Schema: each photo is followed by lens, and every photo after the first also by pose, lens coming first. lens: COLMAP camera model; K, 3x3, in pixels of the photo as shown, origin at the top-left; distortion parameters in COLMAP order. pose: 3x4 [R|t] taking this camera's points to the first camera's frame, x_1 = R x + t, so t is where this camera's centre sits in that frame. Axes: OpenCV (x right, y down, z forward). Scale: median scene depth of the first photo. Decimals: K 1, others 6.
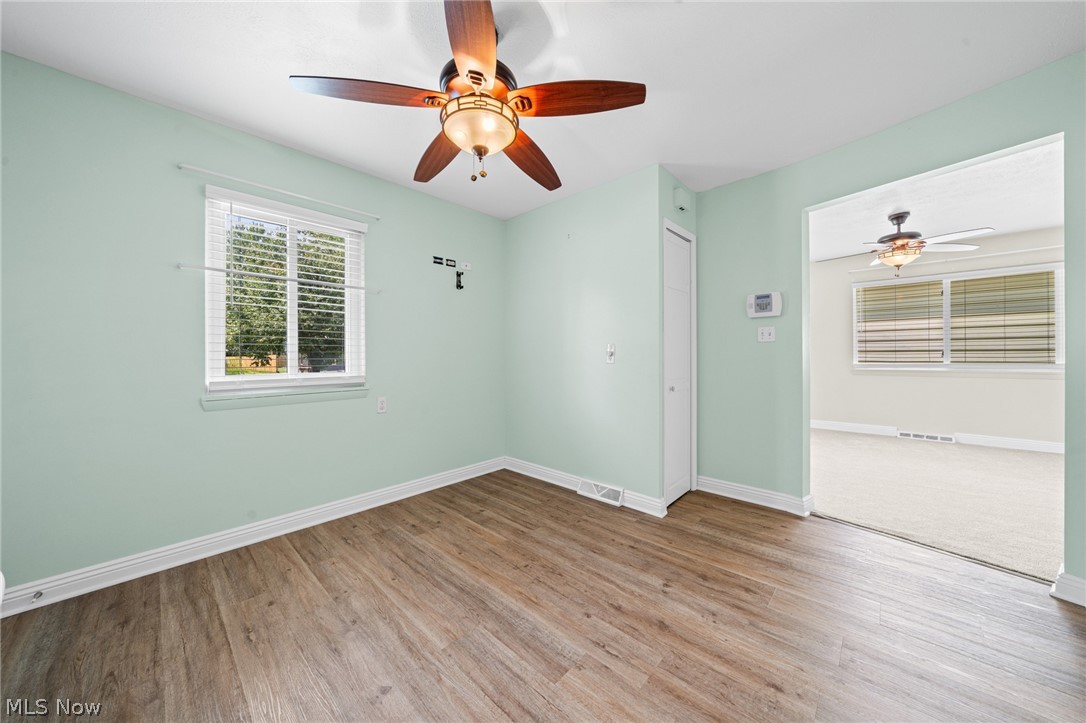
lens RADIAL K [[371.1, 0, 542.6], [0, 371.1, 357.2], [0, 0, 1]] dist [-0.005858, -0.000168]
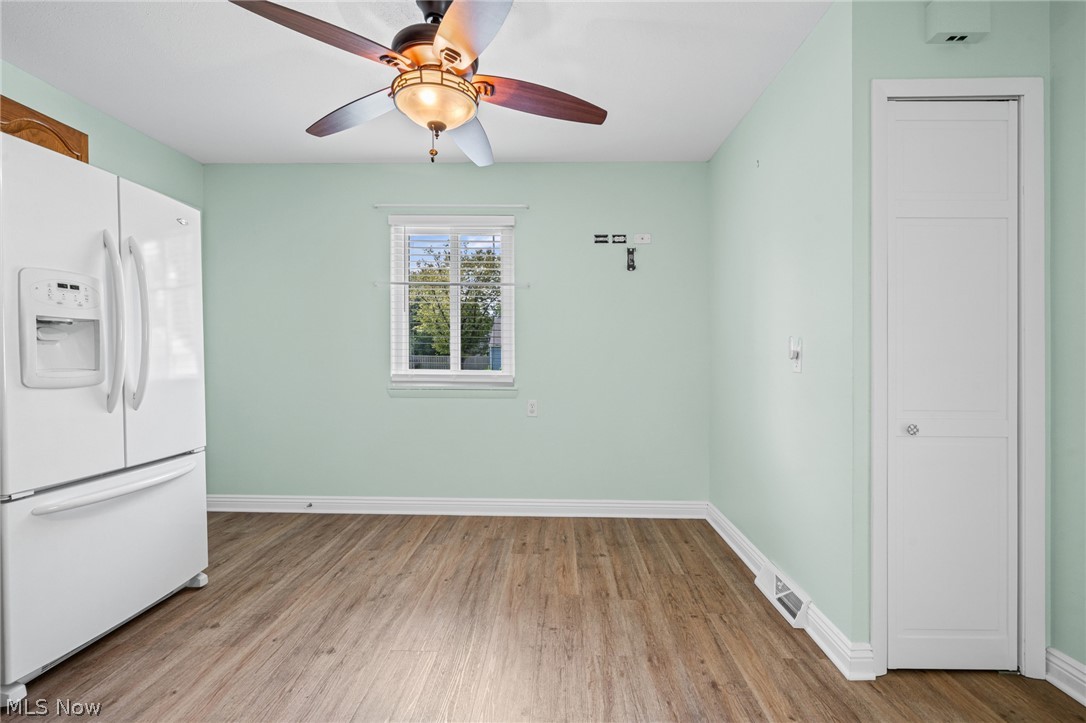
lens RADIAL K [[481.2, 0, 543.0], [0, 481.2, 361.5], [0, 0, 1]] dist [0.000108, -0.000684]
pose [[0.663732, 0.019867, -0.747707, 0.522939], [-0.015915, 0.999796, 0.012438, -0.003014], [0.747801, 0.003644, 0.663913, 0.245709]]
